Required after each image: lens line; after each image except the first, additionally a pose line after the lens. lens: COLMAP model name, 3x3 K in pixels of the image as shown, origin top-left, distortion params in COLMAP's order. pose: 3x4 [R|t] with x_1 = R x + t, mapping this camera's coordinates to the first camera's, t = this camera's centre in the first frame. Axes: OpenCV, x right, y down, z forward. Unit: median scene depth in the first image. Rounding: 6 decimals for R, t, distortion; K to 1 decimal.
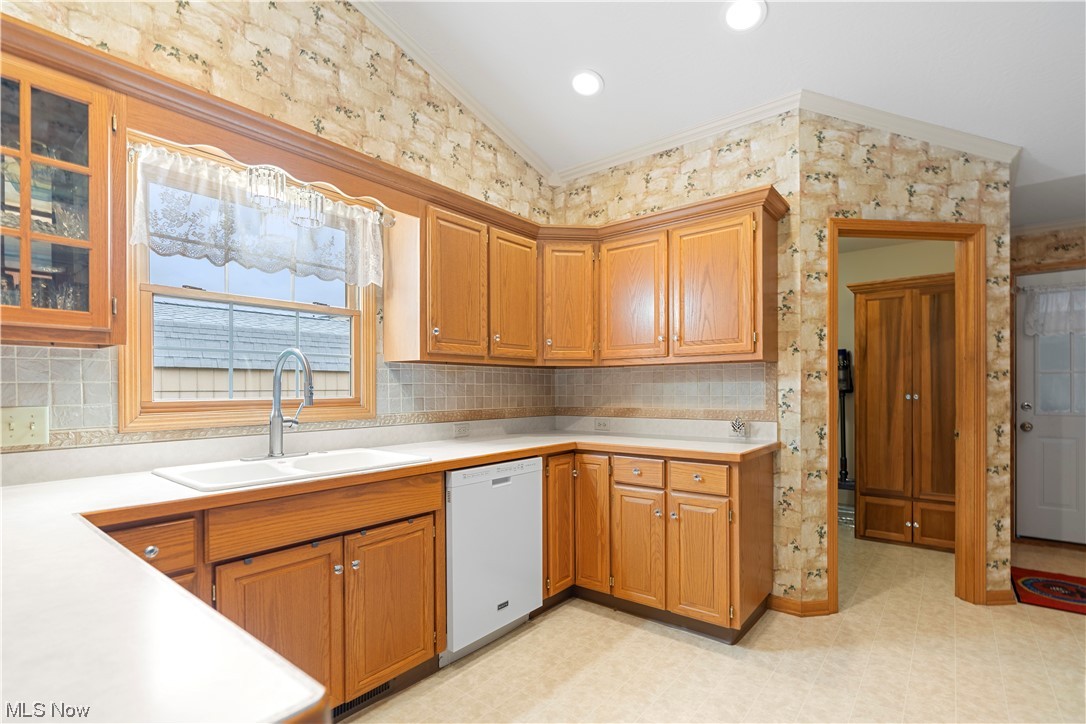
lens RADIAL K [[515.0, 0, 549.4], [0, 515.0, 390.8], [0, 0, 1]] dist [-0.009188, 0.002645]
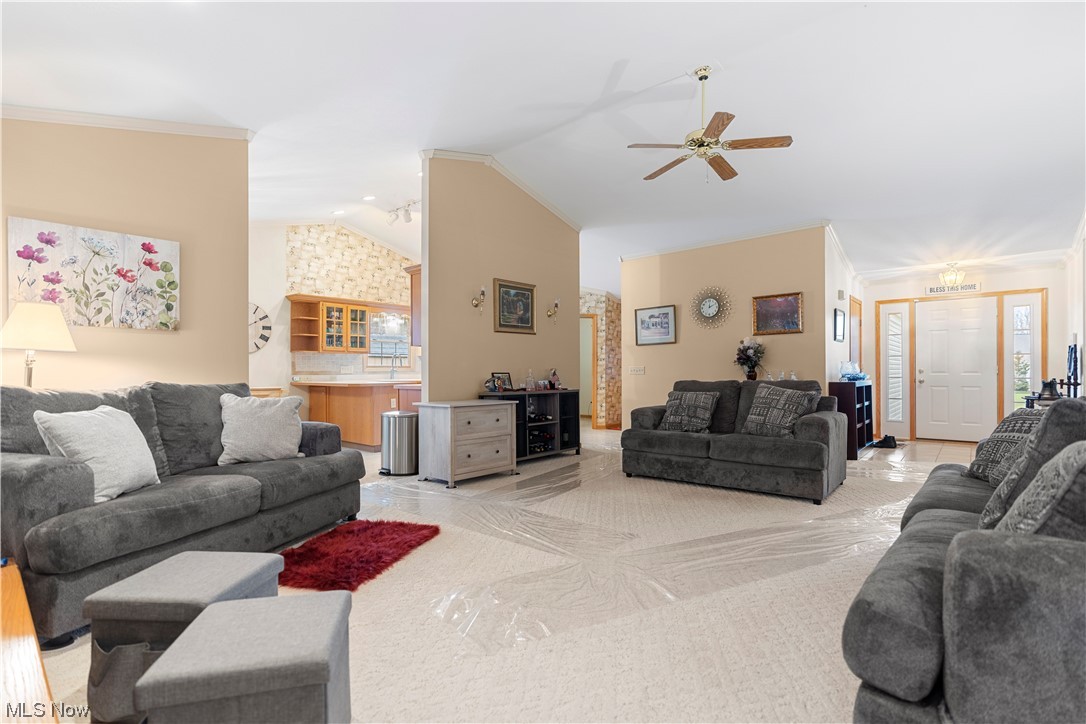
lens RADIAL K [[515.0, 0, 547.5], [0, 515.0, 367.2], [0, 0, 1]] dist [-0.009188, 0.002645]
pose [[0.999324, 0.002139, -0.036696, 0.672106], [-0.002610, 0.999915, -0.012780, 0.061813], [0.036666, 0.012867, 0.999245, -2.382562]]
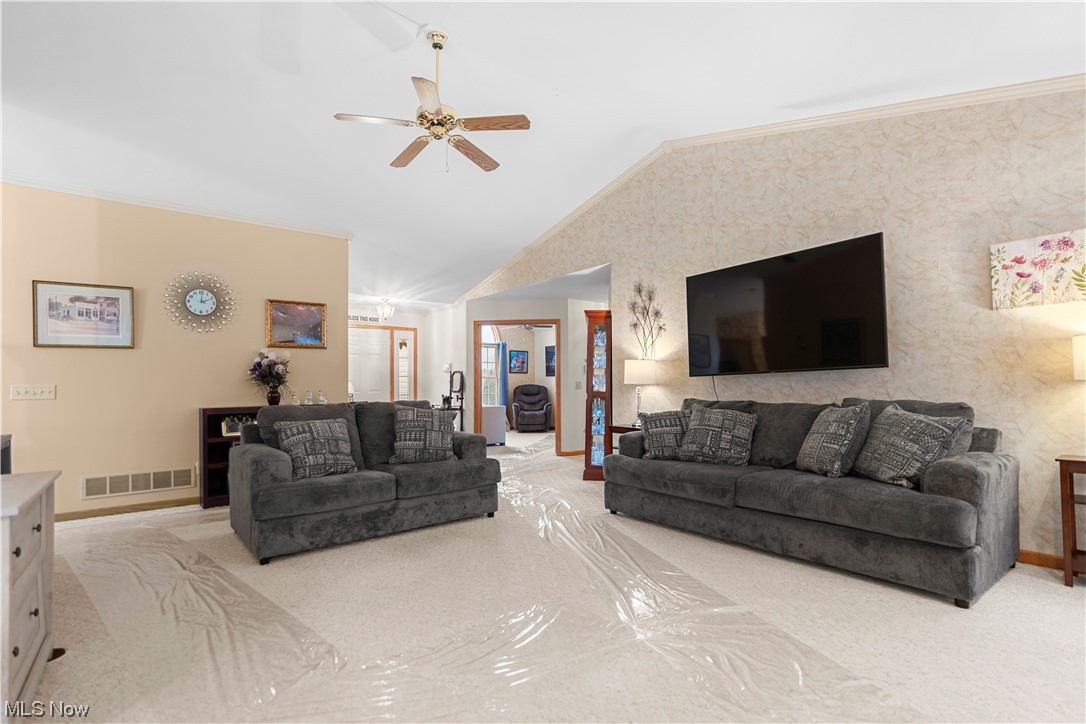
lens RADIAL K [[515.0, 0, 565.1], [0, 515.0, 376.9], [0, 0, 1]] dist [-0.009188, 0.002645]
pose [[0.195514, 0.021687, 0.980461, -0.084073], [0.011303, 0.999639, -0.024365, 0.050243], [-0.980636, 0.015845, 0.195198, -1.441551]]
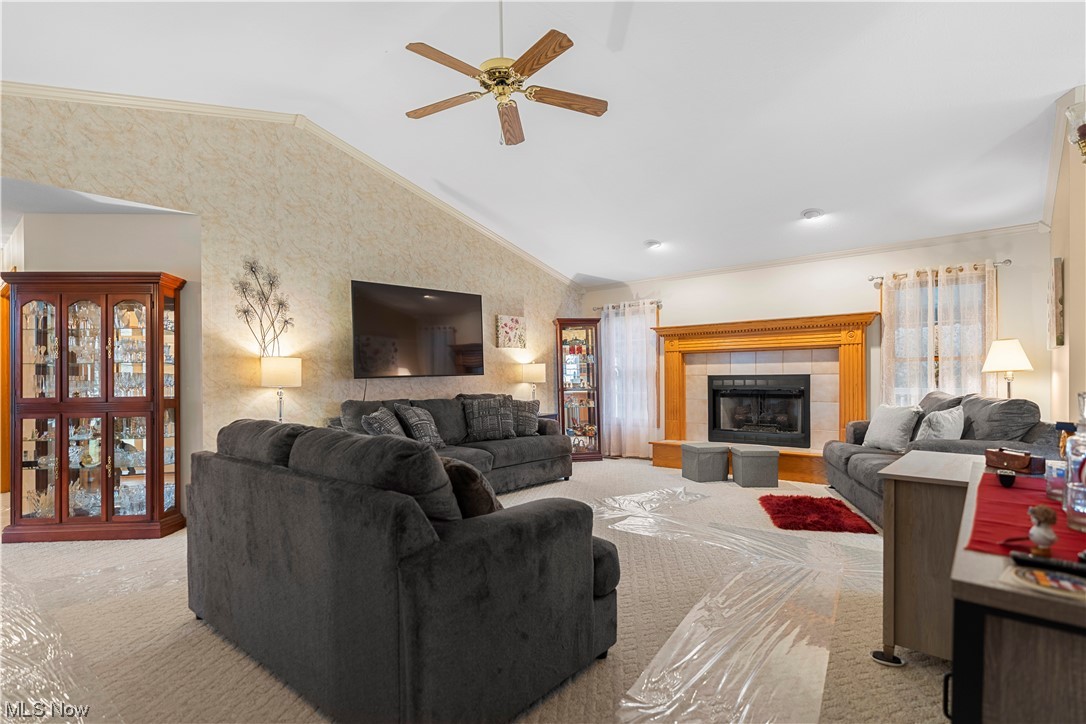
lens RADIAL K [[537.5, 0, 544.4], [0, 537.5, 384.8], [0, 0, 1]] dist [-0.000662, 0.000181]
pose [[-0.998778, 0.015230, 0.047012, 0.954295], [0.015934, 0.999766, 0.014643, 0.017287], [-0.046778, 0.015374, -0.998787, 0.300907]]
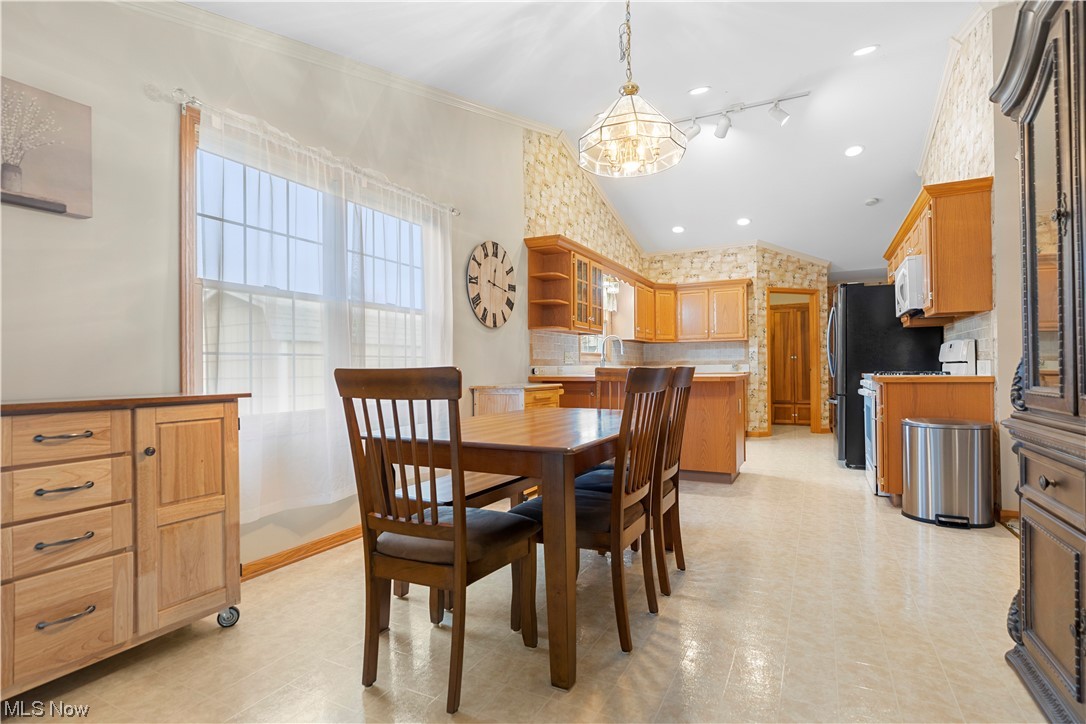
lens RADIAL K [[537.5, 0, 550.5], [0, 537.5, 361.2], [0, 0, 1]] dist [-0.000662, 0.000181]
pose [[0.979165, -0.000497, 0.203063, -1.099594], [0.004168, 0.999836, -0.017651, 0.090598], [-0.203021, 0.018130, 0.979006, -1.468259]]
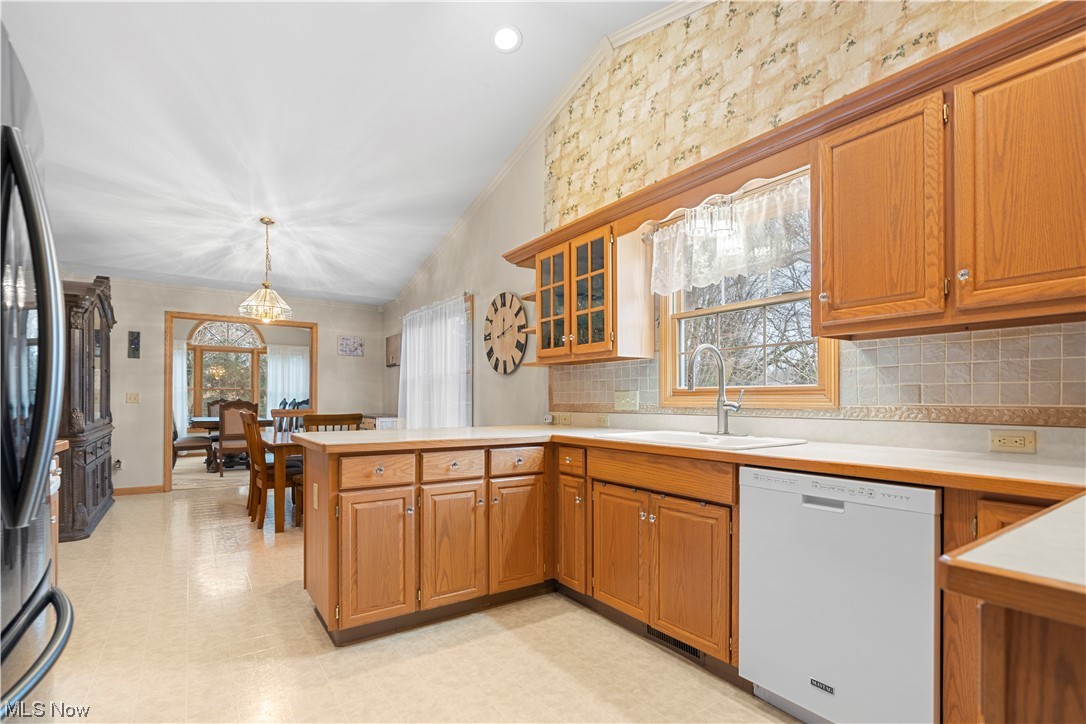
lens RADIAL K [[515.0, 0, 543.6], [0, 515.0, 400.7], [0, 0, 1]] dist [-0.009188, 0.002645]
pose [[-0.297909, 0.006664, -0.954571, 0.574215], [-0.004647, 0.999954, 0.008431, 0.031665], [0.954583, 0.006948, -0.297864, 0.734679]]
